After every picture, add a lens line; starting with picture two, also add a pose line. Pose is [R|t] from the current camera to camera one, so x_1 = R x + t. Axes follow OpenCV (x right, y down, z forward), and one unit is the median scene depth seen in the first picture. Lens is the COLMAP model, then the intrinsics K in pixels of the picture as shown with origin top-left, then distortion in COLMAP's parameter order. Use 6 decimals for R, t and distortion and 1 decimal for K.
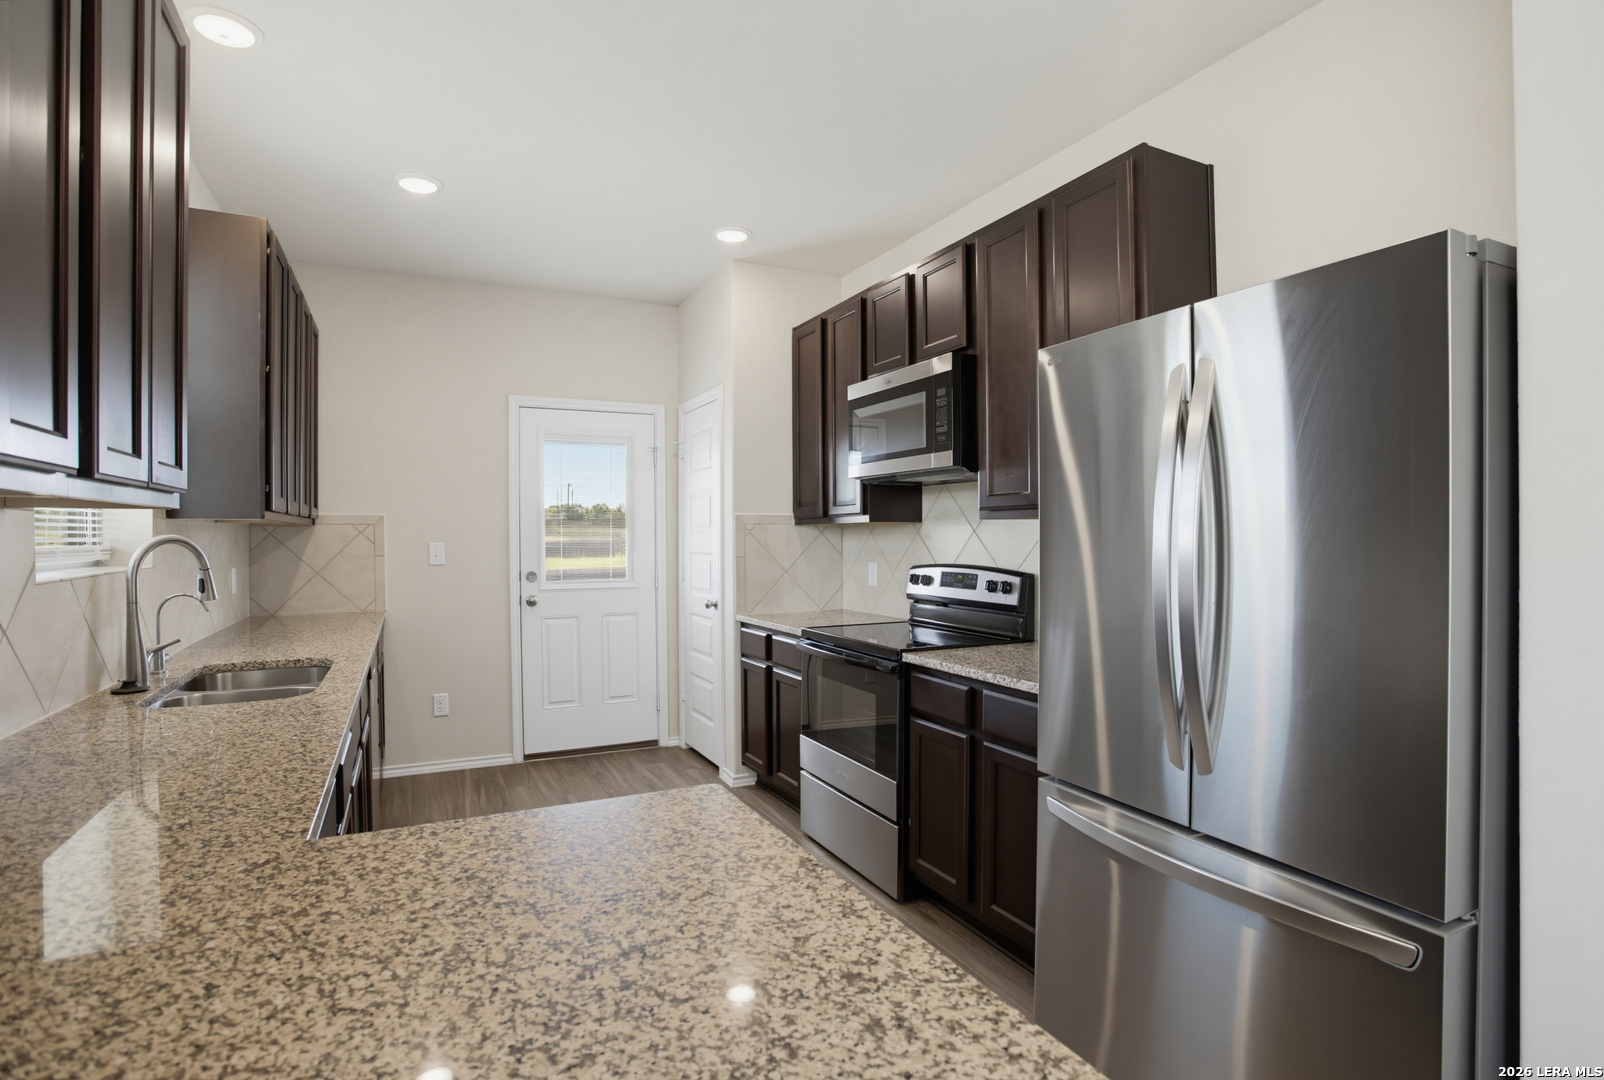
lens RADIAL K [[792.5, 0, 800.4], [0, 792.5, 537.3], [0, 0, 1]] dist [-0.017715, -0.000571]
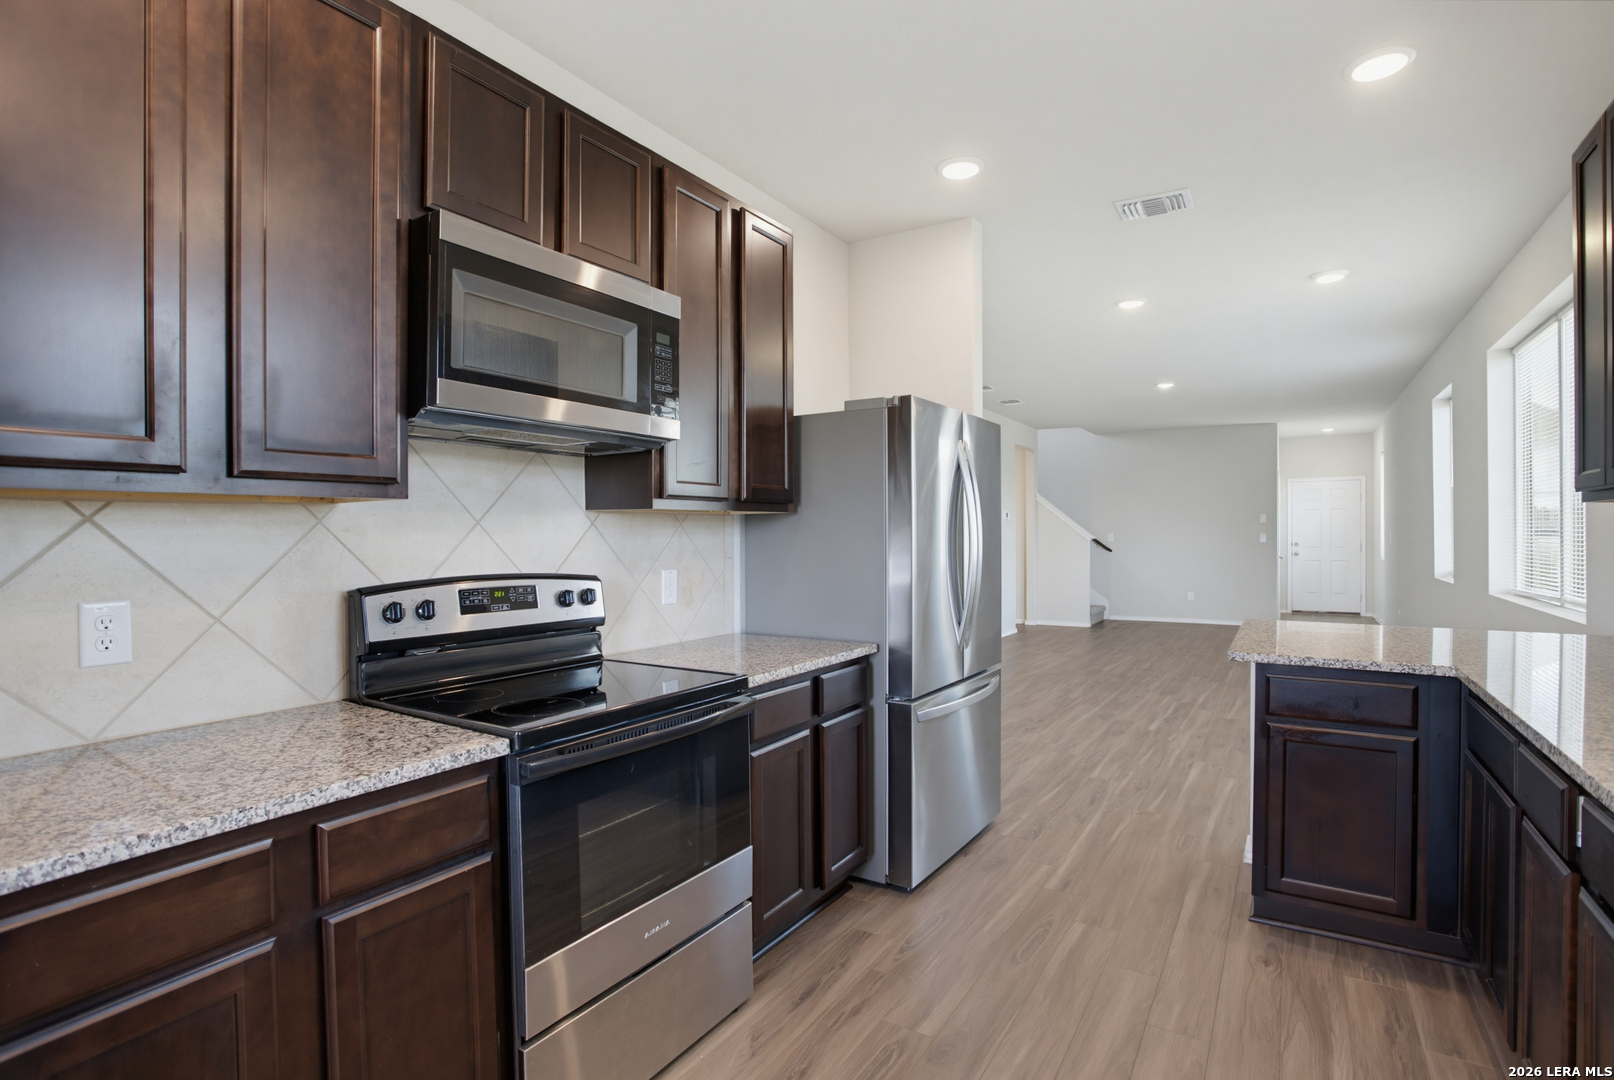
lens RADIAL K [[797.4, 0, 805.3], [0, 797.4, 537.2], [0, 0, 1]] dist [-0.017715, -0.000571]
pose [[-0.525023, -0.002608, 0.851084, -0.509645], [0.001099, 0.999992, 0.003742, 0.002509], [-0.851088, 0.002900, -0.525016, 1.212139]]
